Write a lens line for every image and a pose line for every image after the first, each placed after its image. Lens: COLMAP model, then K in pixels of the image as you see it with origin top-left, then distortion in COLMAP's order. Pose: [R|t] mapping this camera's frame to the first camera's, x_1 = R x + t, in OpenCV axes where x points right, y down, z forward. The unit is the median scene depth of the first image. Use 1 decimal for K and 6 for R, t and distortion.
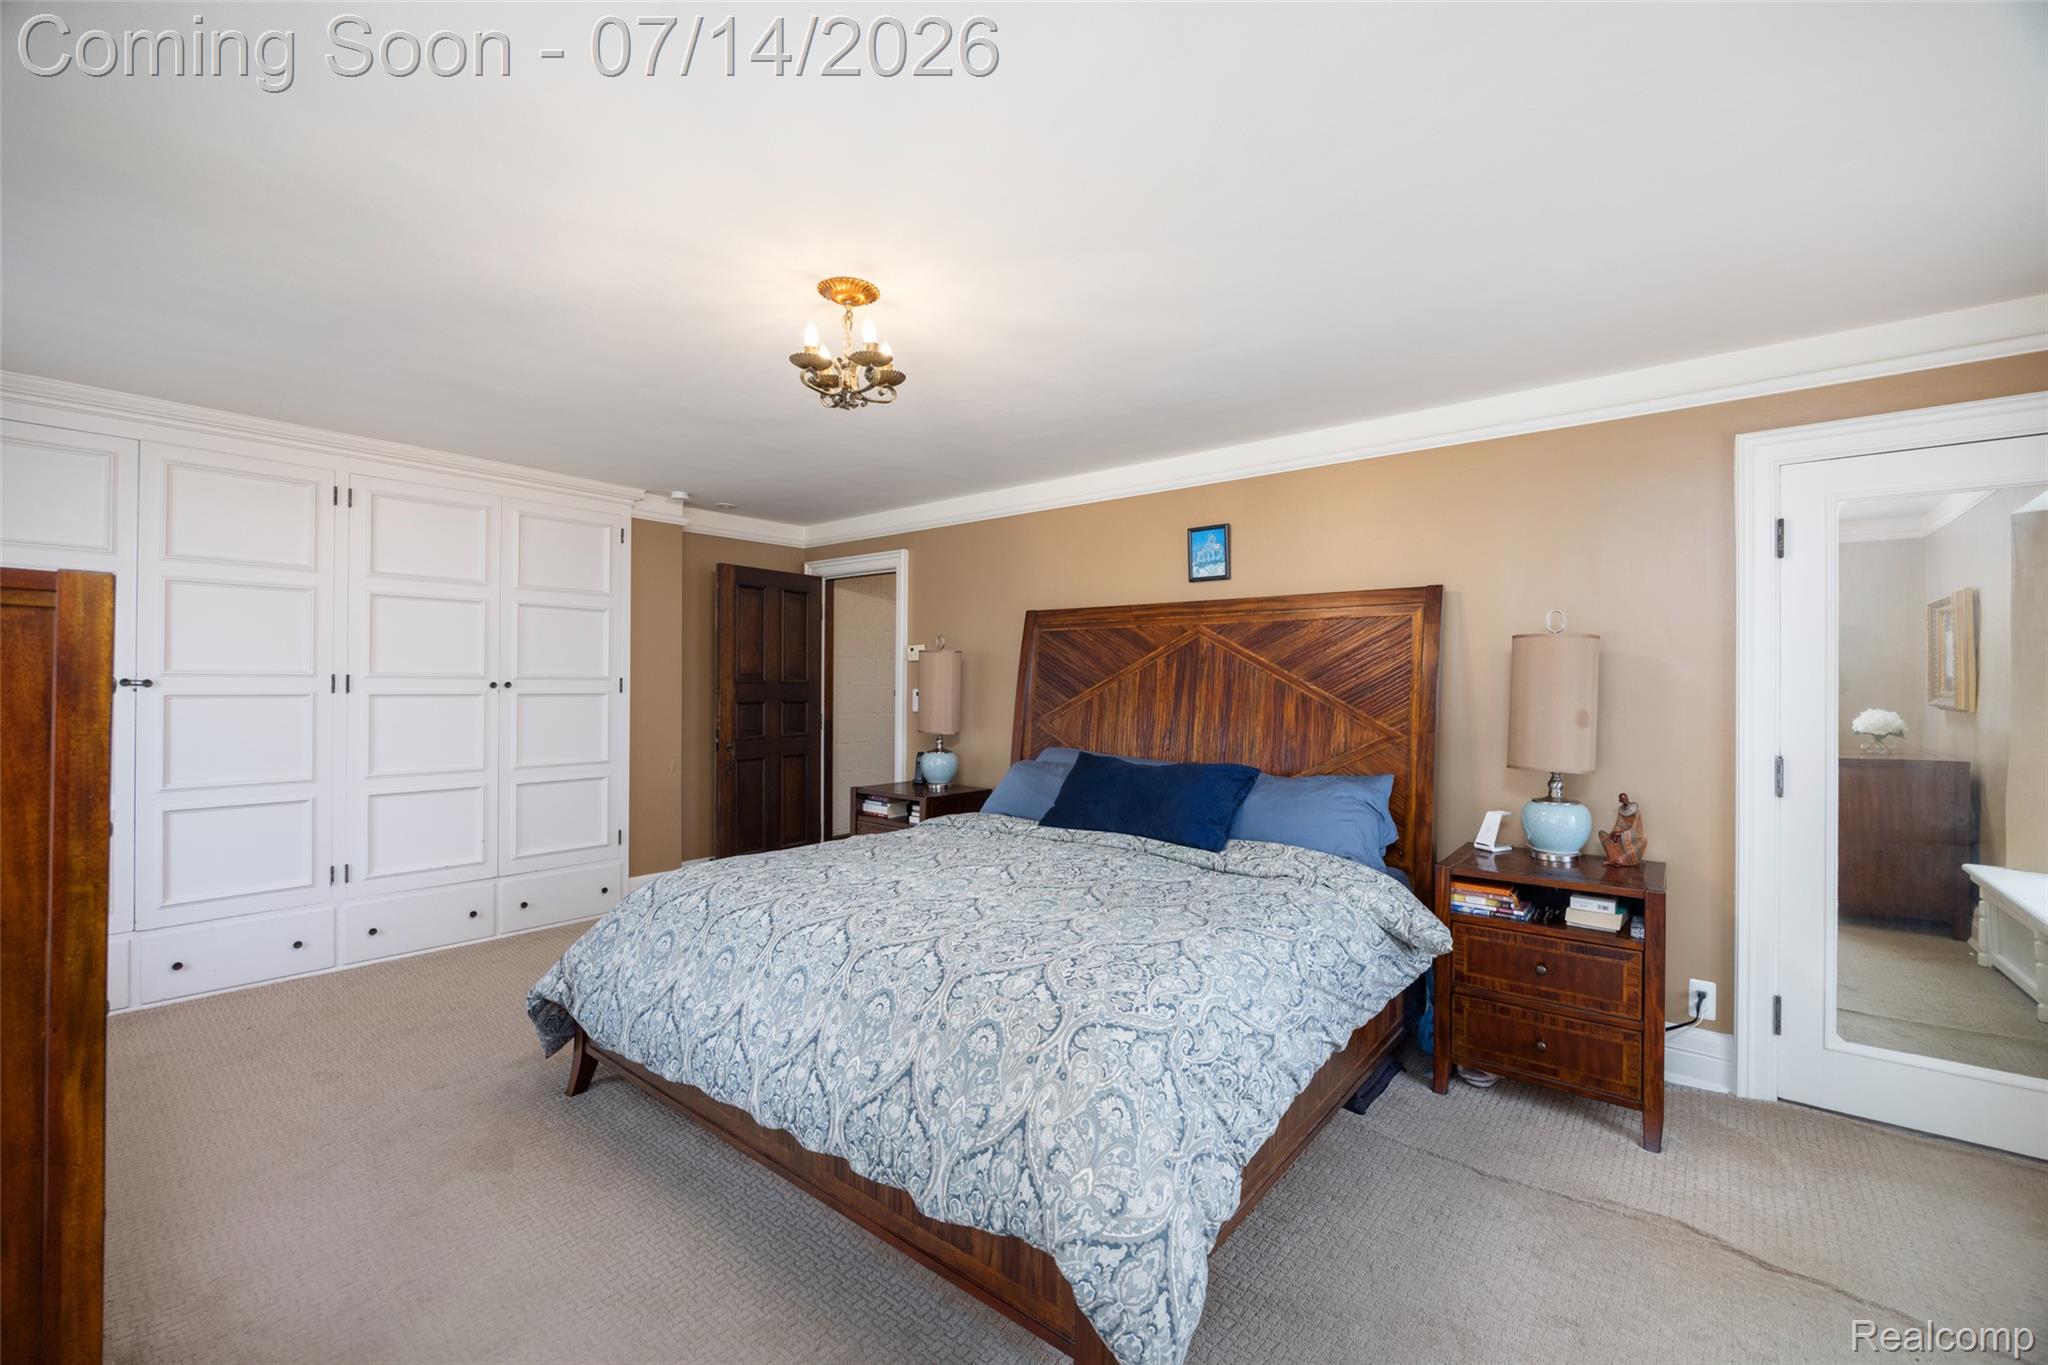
lens RADIAL K [[839.3, 0, 1025.1], [0, 839.3, 682.1], [0, 0, 1]] dist [-0.000108, -0.000020]
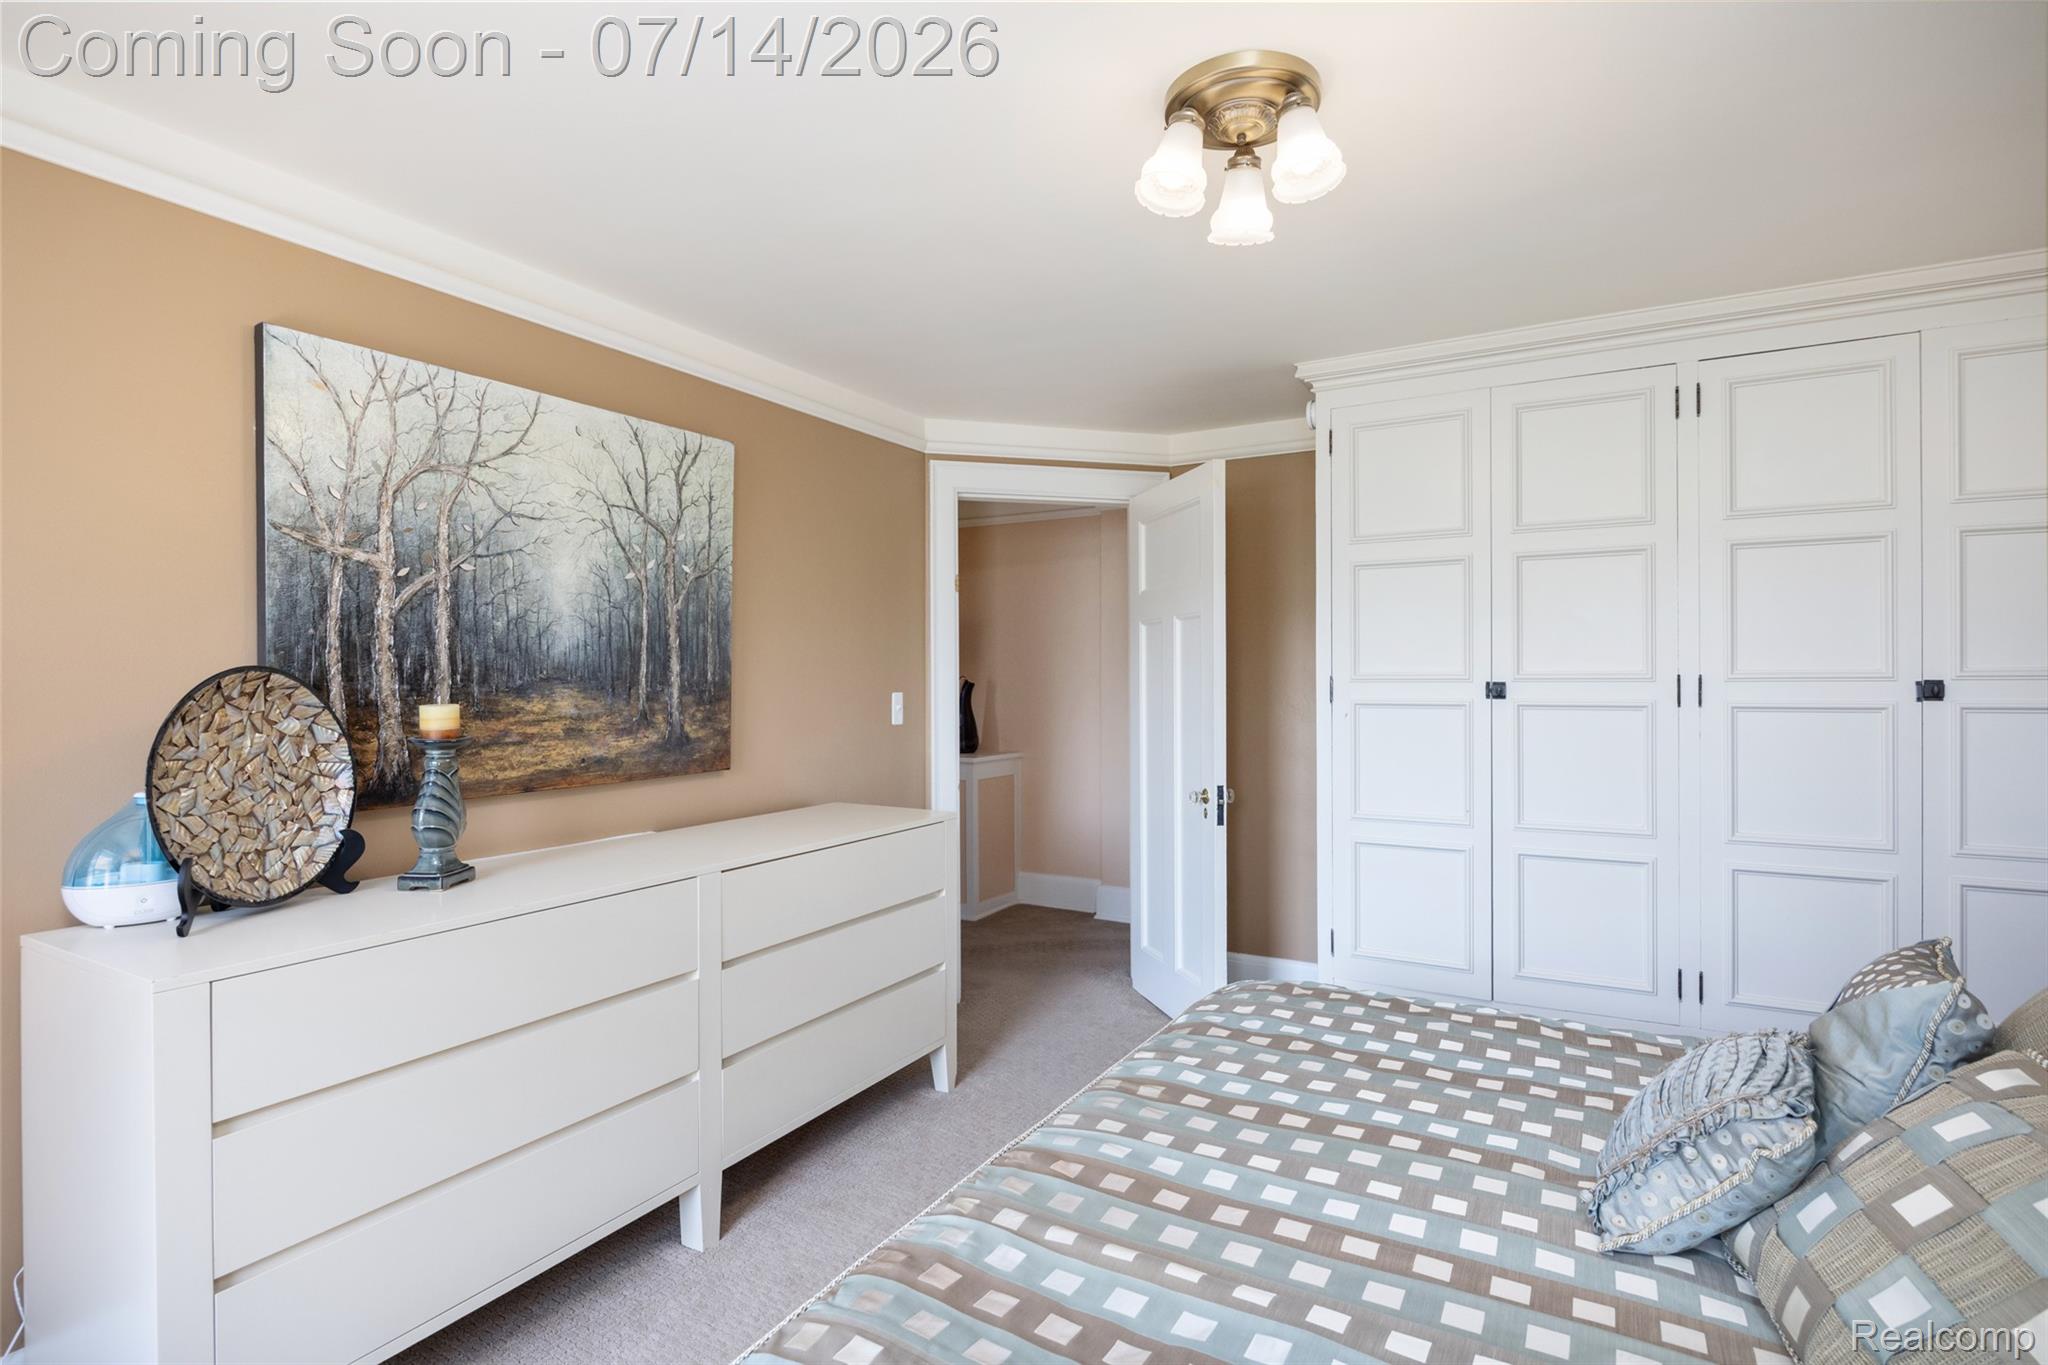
lens RADIAL K [[1683.6, 0, 1025.8], [0, 1683.6, 677.6], [0, 0, 1]] dist [-0.013944, -0.004621]
pose [[-0.081510, -0.010323, -0.996619, 0.509981], [0.001924, 0.999943, -0.010515, 0.004614], [0.996671, -0.002774, -0.081485, 0.597613]]
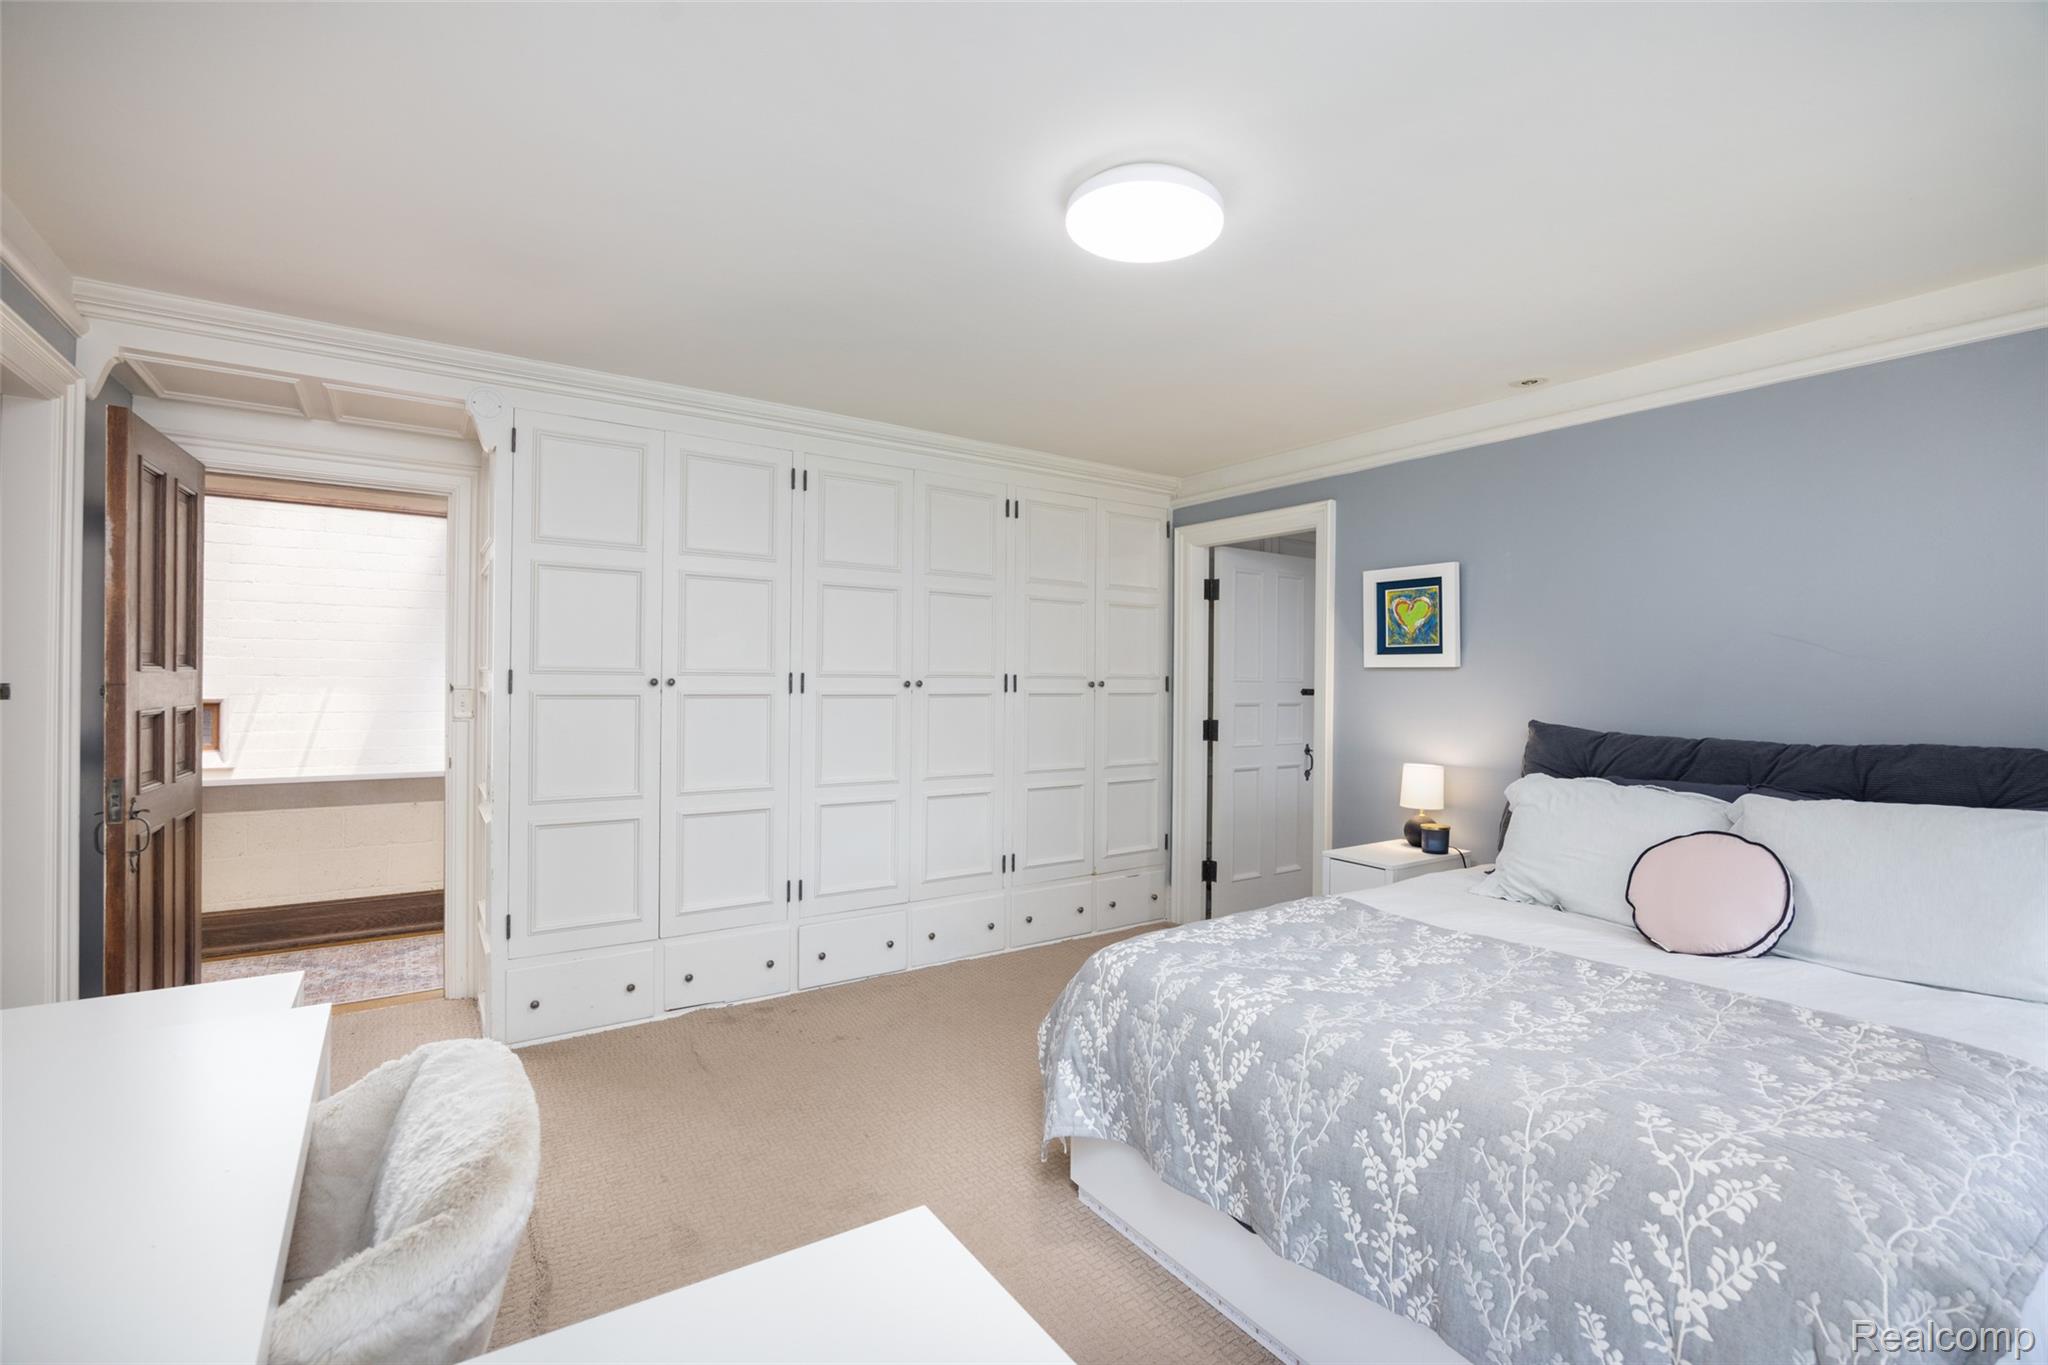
lens RADIAL K [[1519.0, 0, 1023.7], [0, 1519.0, 677.1], [0, 0, 1]] dist [0.004858, 0.000594]
pose [[0.999524, 0.001038, -0.030830, -0.515557], [-0.001041, 0.999999, -0.000101, -0.004395], [0.030830, 0.000133, 0.999525, -0.655227]]
